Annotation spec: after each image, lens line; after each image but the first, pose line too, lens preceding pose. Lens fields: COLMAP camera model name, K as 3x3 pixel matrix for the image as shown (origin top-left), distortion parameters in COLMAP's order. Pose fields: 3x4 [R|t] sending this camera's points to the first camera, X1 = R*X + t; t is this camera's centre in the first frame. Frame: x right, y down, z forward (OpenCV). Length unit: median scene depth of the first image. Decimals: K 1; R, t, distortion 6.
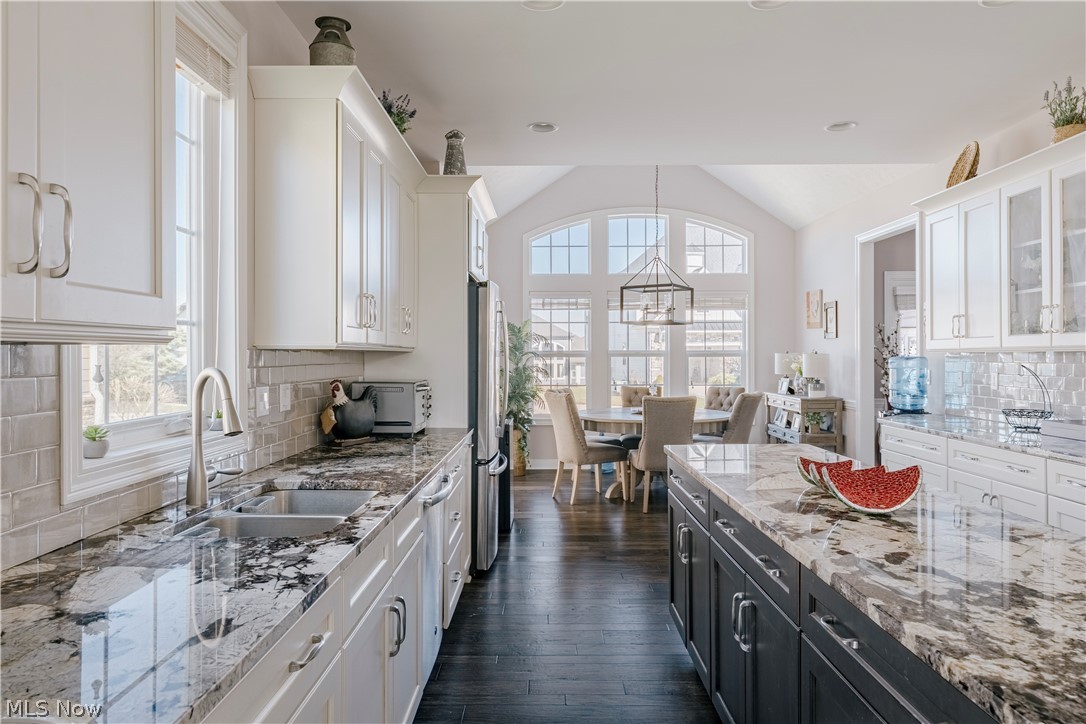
lens RADIAL K [[747.0, 0, 541.7], [0, 747.0, 357.2], [0, 0, 1]] dist [-0.002375, -0.000079]
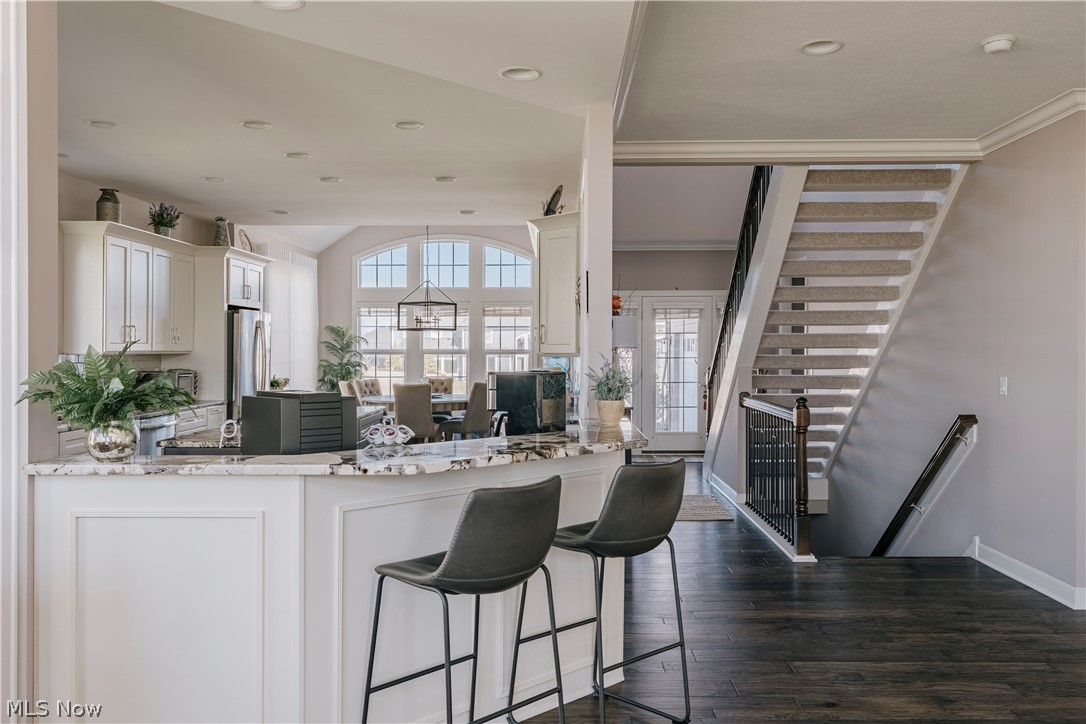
lens RADIAL K [[882.5, 0, 544.3], [0, 882.5, 360.5], [0, 0, 1]] dist [0.004515, -0.000216]
pose [[0.999977, 0.001955, -0.006534, 0.302084], [-0.001902, 0.999965, 0.008102, -0.002654], [0.006549, -0.008090, 0.999946, -0.467537]]
